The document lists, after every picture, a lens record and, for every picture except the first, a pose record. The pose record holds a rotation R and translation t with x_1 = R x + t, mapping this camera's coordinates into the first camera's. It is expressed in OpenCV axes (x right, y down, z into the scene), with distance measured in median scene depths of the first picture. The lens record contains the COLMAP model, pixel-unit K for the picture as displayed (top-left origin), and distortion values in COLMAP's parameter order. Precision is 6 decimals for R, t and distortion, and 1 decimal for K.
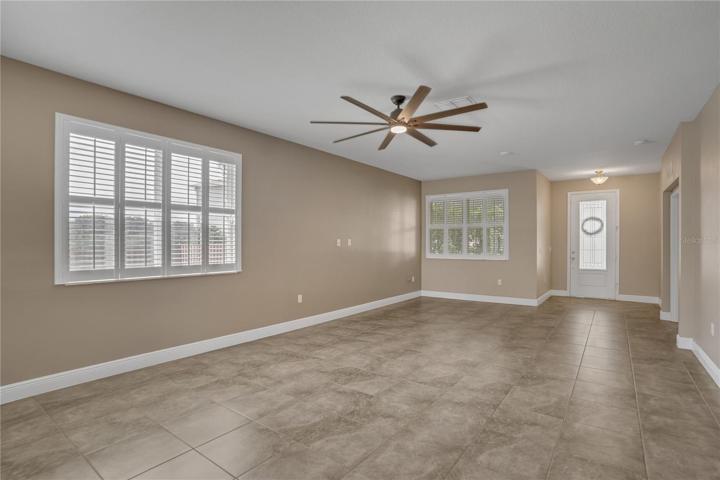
lens RADIAL K [[368.3, 0, 348.7], [0, 368.3, 236.6], [0, 0, 1]] dist [0.001883, 0.000378]
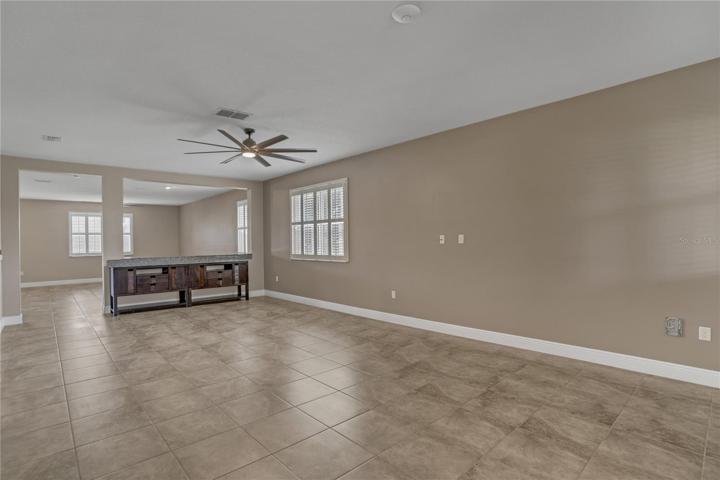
lens RADIAL K [[354.5, 0, 360.0], [0, 354.5, 240.0], [0, 0, 1]] dist [-0.082009, 0.038371]
pose [[-0.171855, -0.006057, -0.985104, 1.152463], [0.027025, 0.999576, -0.010860, 0.031977], [0.984751, -0.028489, -0.171619, 1.451164]]
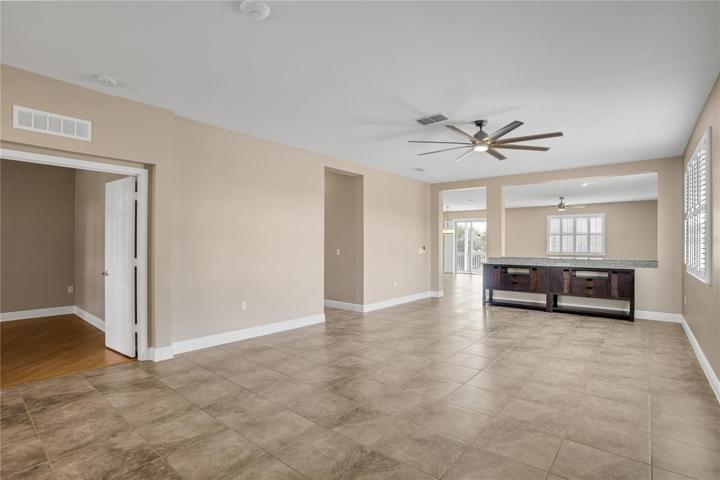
lens RADIAL K [[354.5, 0, 360.0], [0, 354.5, 240.0], [0, 0, 1]] dist [-0.082009, 0.038371]
pose [[-0.999360, -0.008476, 0.034763, 0.438074], [-0.009398, 0.999606, -0.026432, 0.037265], [-0.034525, -0.026742, -0.999046, 1.944610]]
